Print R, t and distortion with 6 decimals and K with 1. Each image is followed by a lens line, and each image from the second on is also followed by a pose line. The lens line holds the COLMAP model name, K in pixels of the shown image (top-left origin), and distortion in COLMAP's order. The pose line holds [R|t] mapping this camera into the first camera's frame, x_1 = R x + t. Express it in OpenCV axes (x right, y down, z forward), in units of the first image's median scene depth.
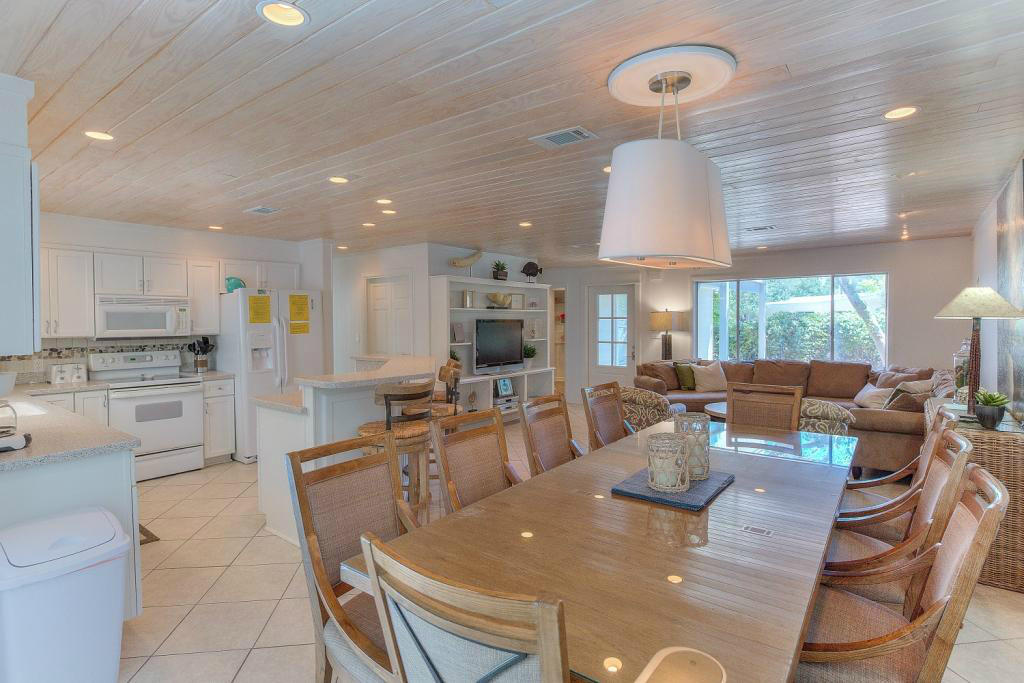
lens RADIAL K [[508.8, 0, 513.5], [0, 508.8, 335.6], [0, 0, 1]] dist [-0.028003, 0.000628]
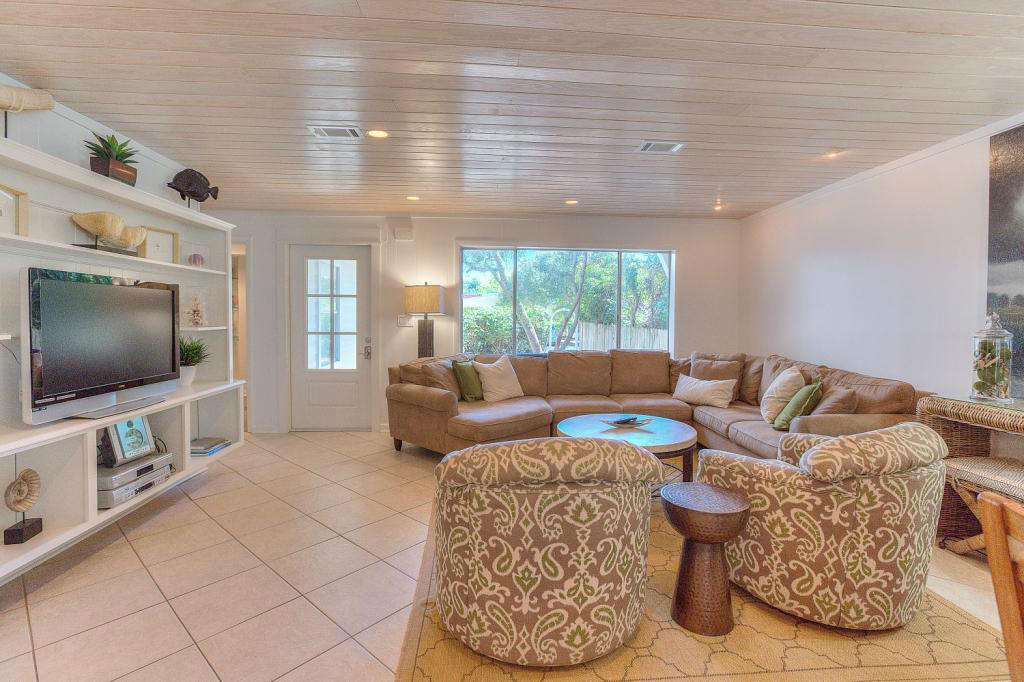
lens RADIAL K [[478.7, 0, 514.5], [0, 478.7, 334.6], [0, 0, 1]] dist [-0.047388, 0.018434]
pose [[0.764691, -0.017269, 0.644165, -0.021373], [0.013376, 0.999851, 0.010925, 0.013477], [-0.644258, 0.000262, 0.764808, 0.466517]]
